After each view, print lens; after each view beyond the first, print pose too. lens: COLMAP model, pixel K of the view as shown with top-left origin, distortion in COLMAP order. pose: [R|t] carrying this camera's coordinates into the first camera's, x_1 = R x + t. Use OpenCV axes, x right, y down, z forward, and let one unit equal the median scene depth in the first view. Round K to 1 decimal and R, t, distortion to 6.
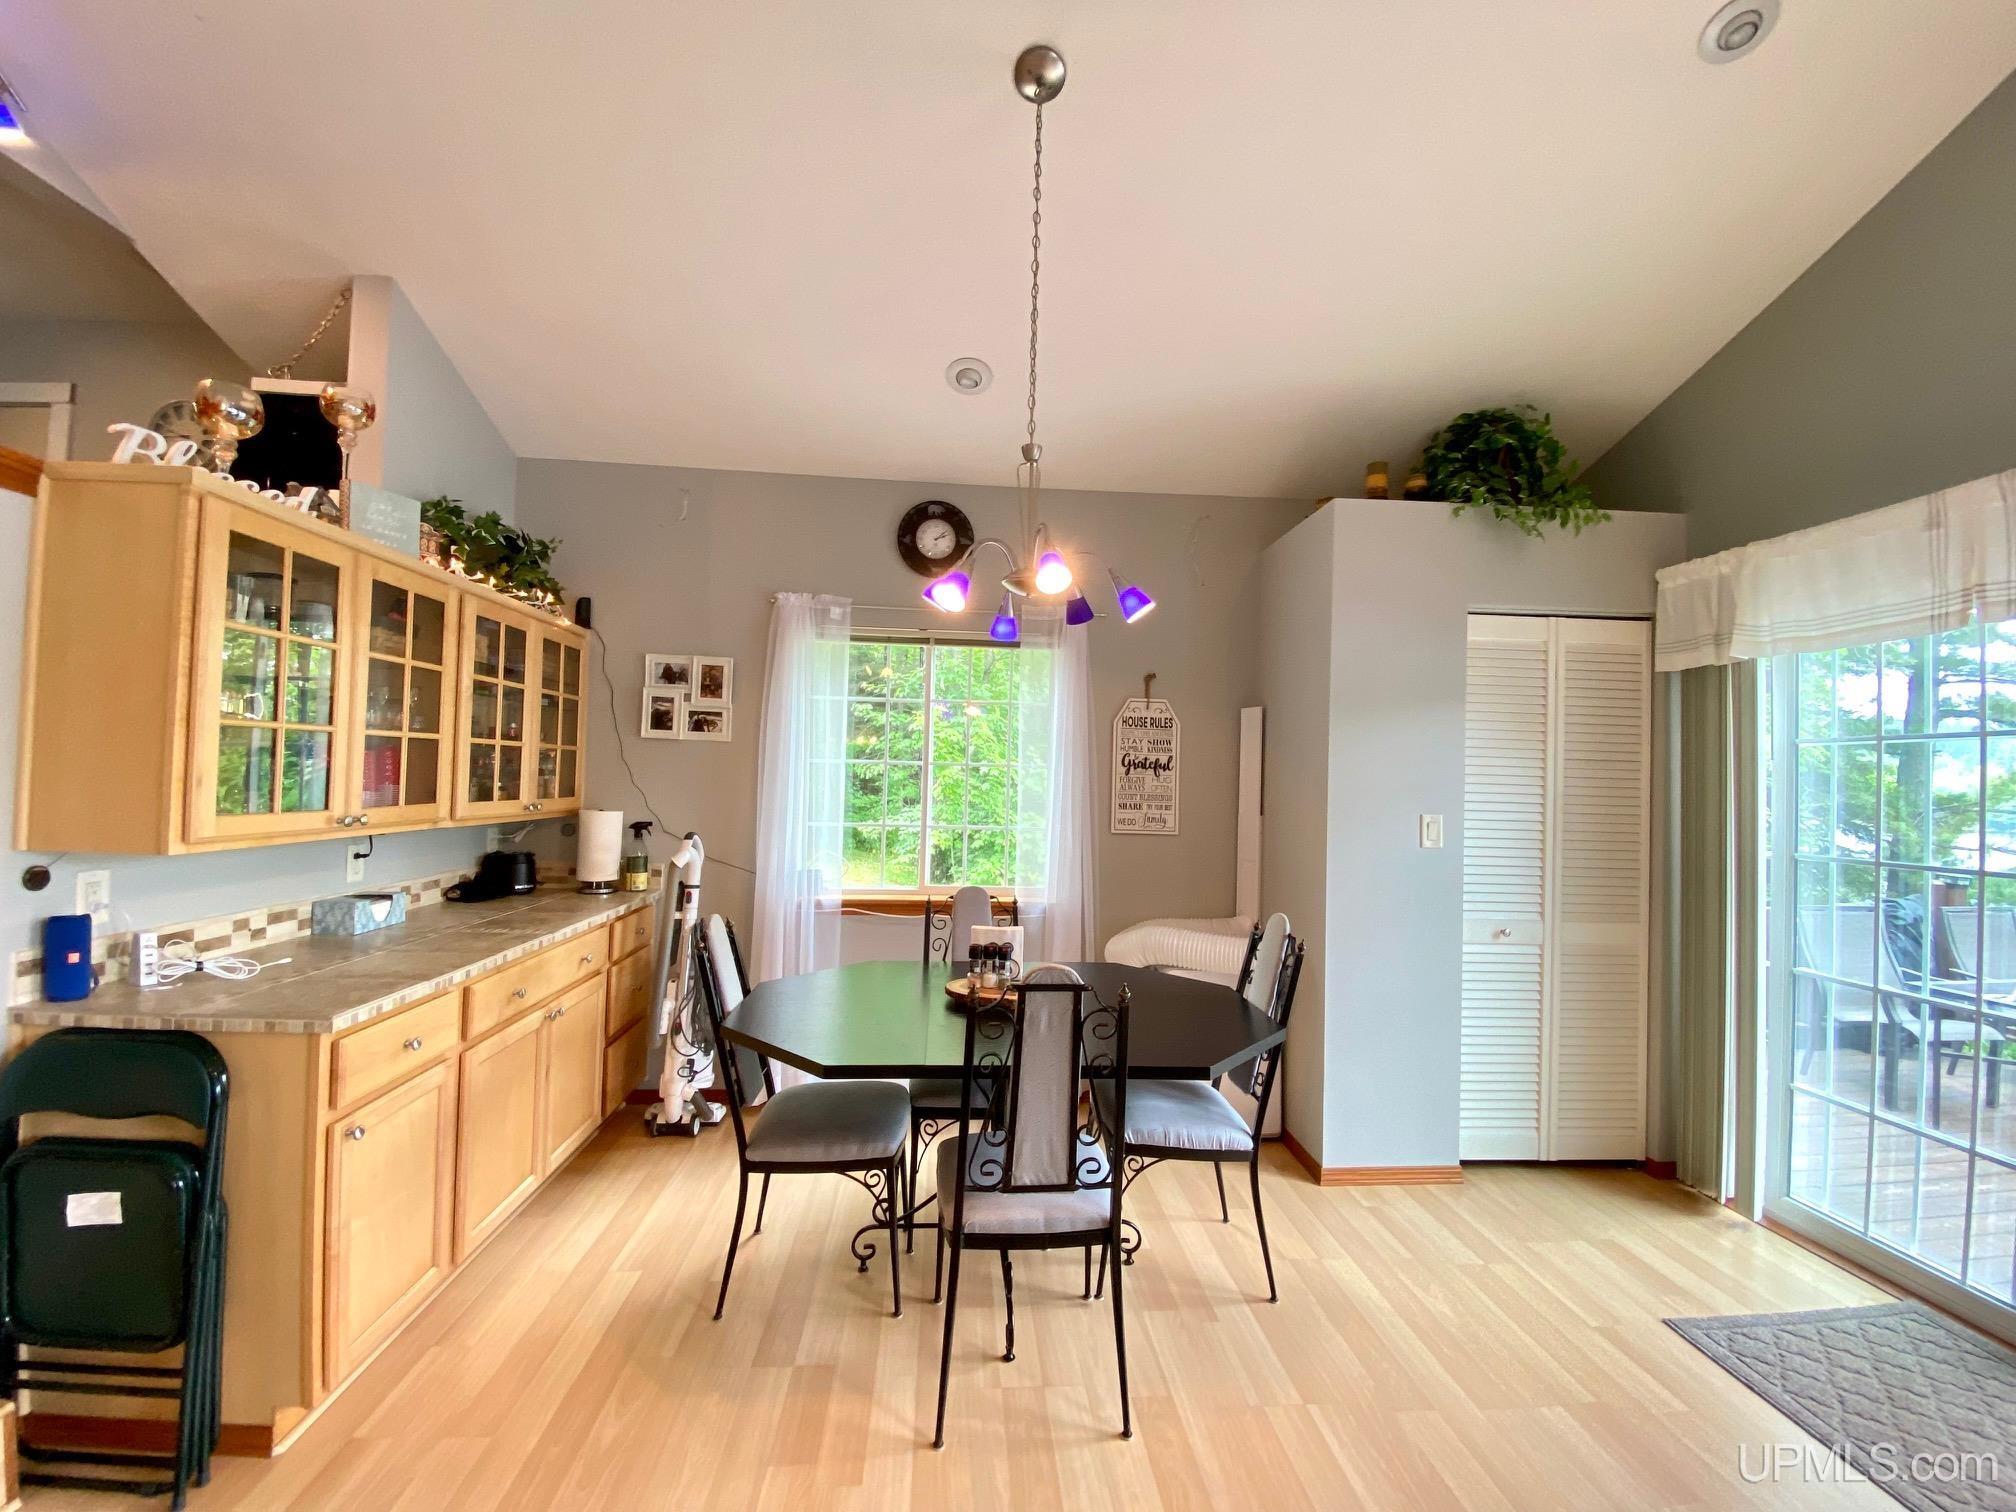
lens RADIAL K [[818.6, 0, 1004.7], [0, 818.6, 759.7], [0, 0, 1]] dist [0.029334, -0.026641]
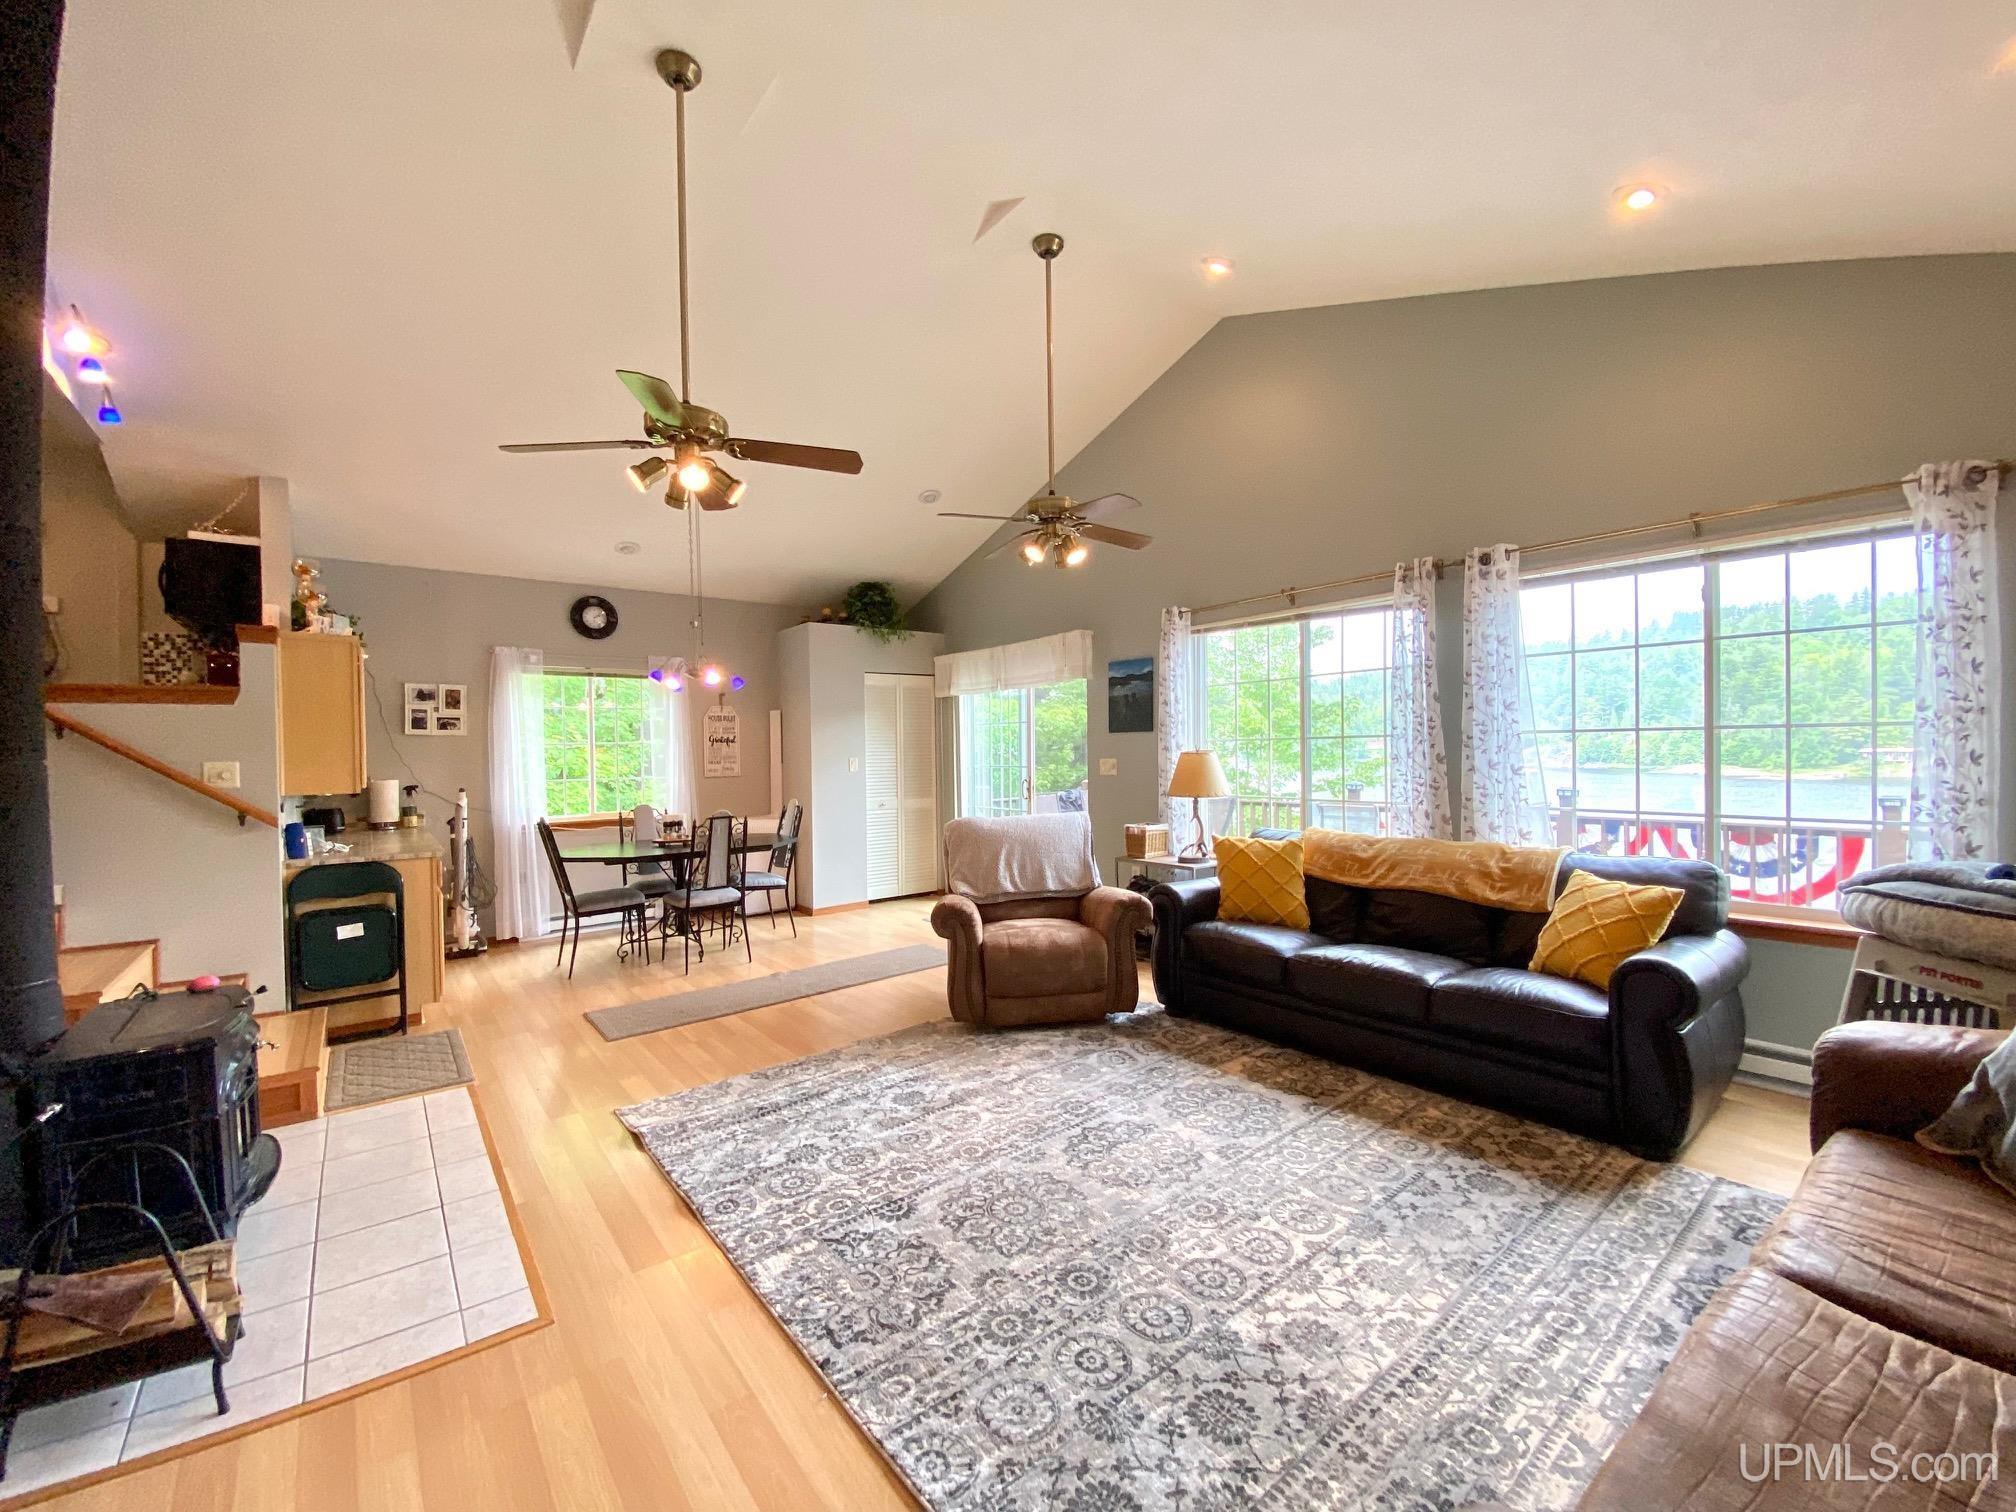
lens RADIAL K [[818.6, 0, 1004.7], [0, 818.6, 759.7], [0, 0, 1]] dist [0.029334, -0.026641]
pose [[0.831941, -0.047666, 0.552813, -0.361680], [0.024741, 0.998499, 0.048861, -0.027565], [-0.554312, -0.026972, 0.831872, -1.026878]]
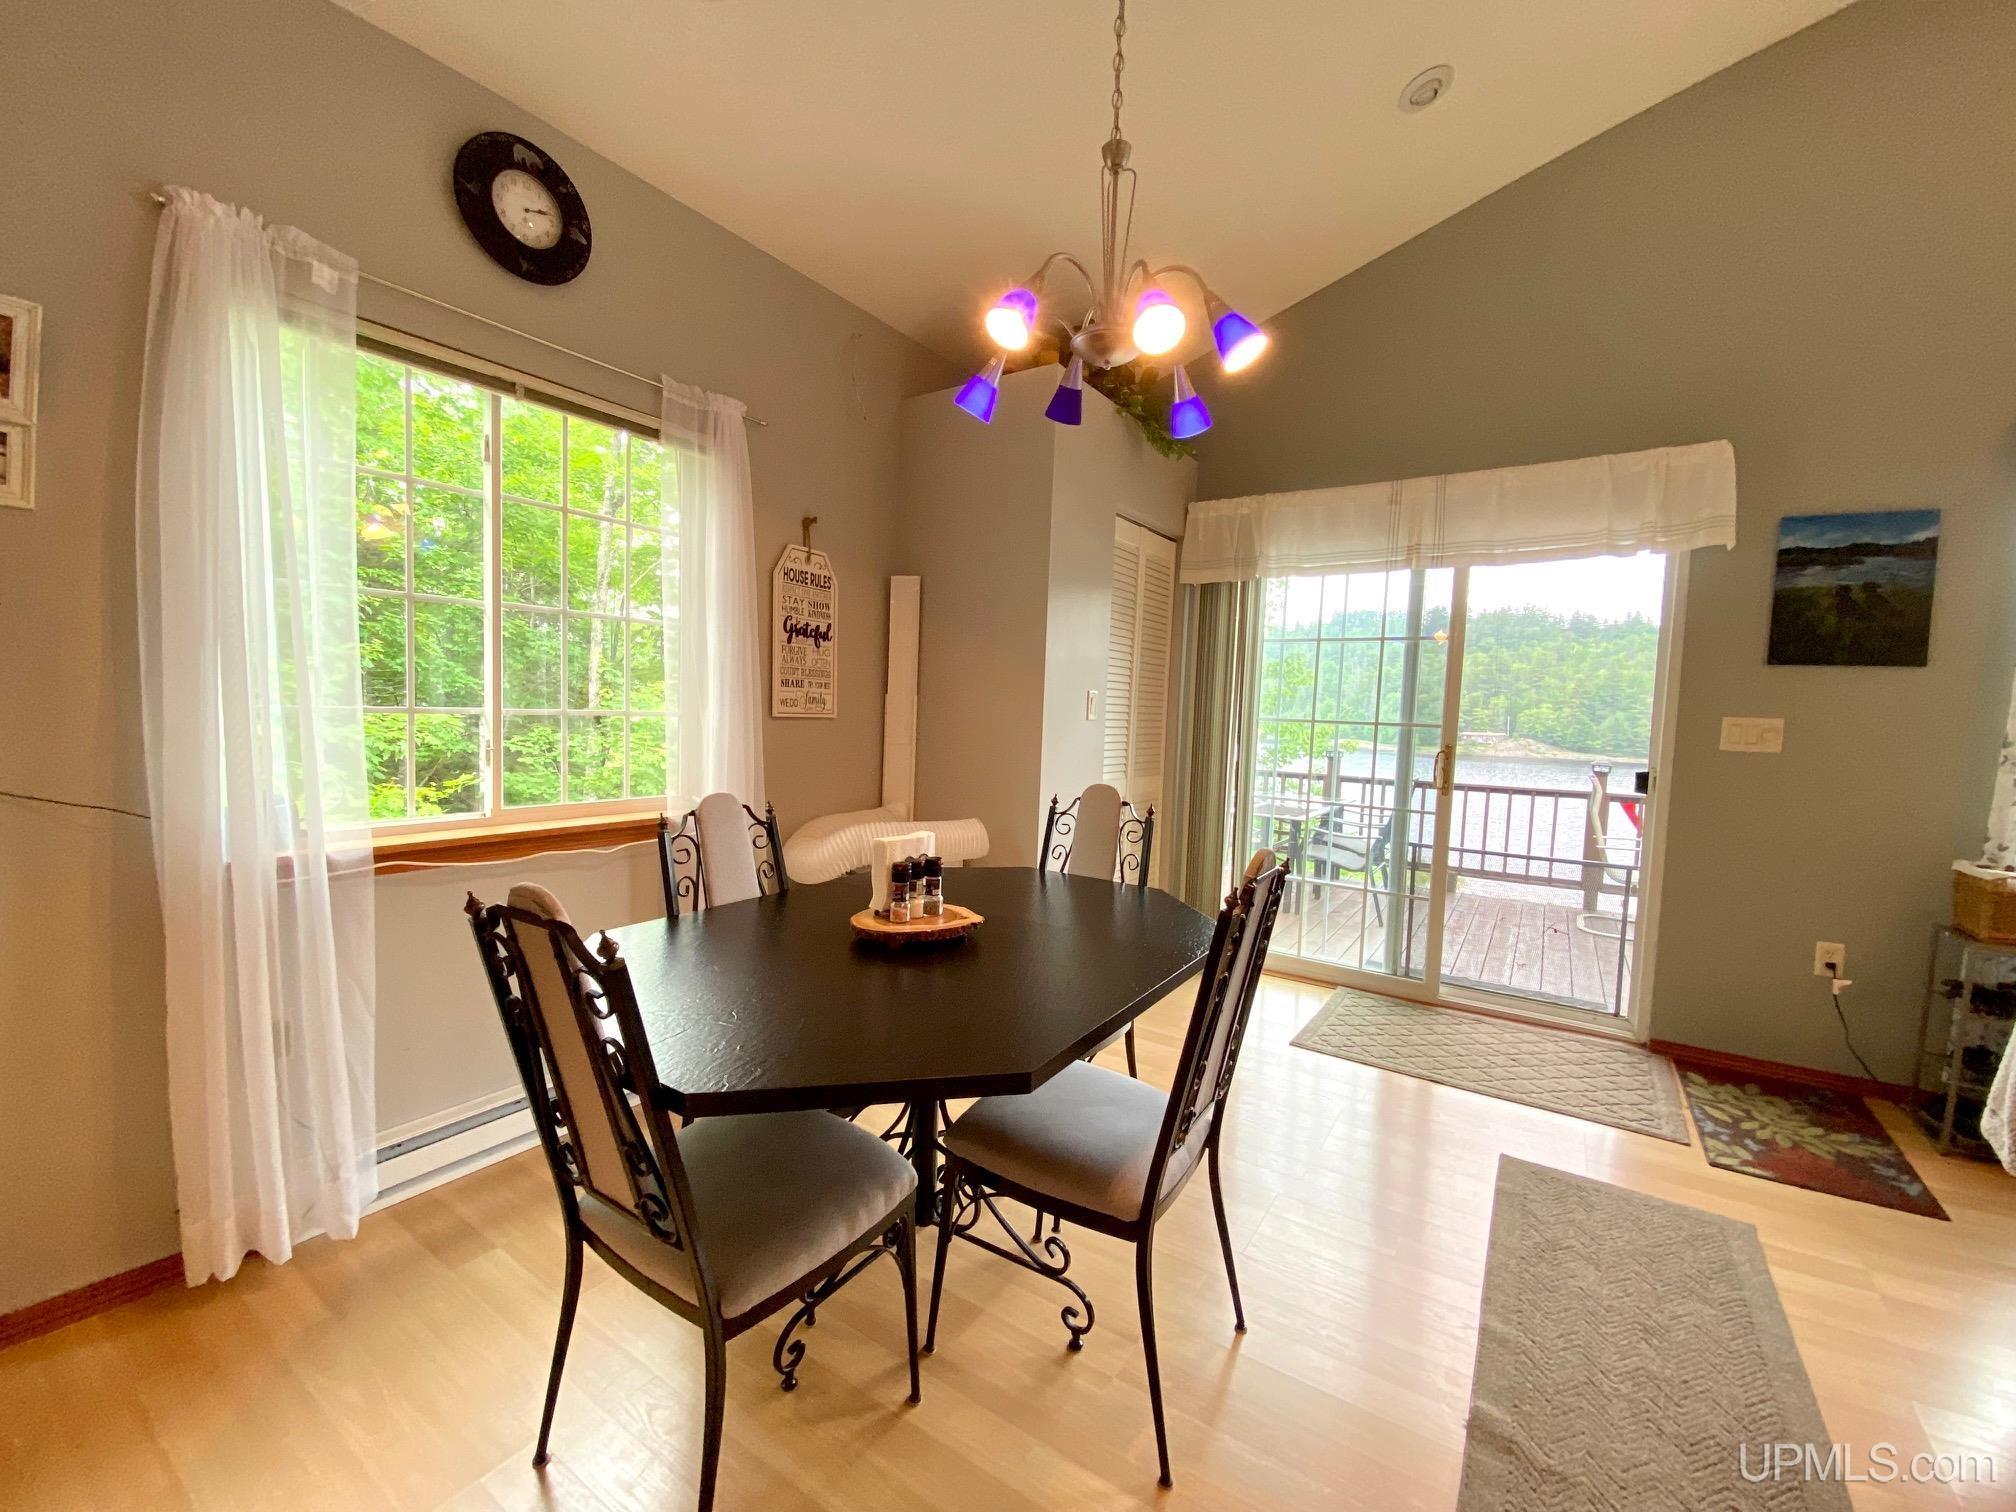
lens RADIAL K [[826.8, 0, 1000.0], [0, 826.8, 763.8], [0, 0, 1]] dist [0.024116, -0.020810]
pose [[0.605530, -0.059688, 0.793581, -0.384697], [-0.035843, 0.994126, 0.102121, 0.047390], [-0.795015, -0.090281, 0.599834, 0.364726]]
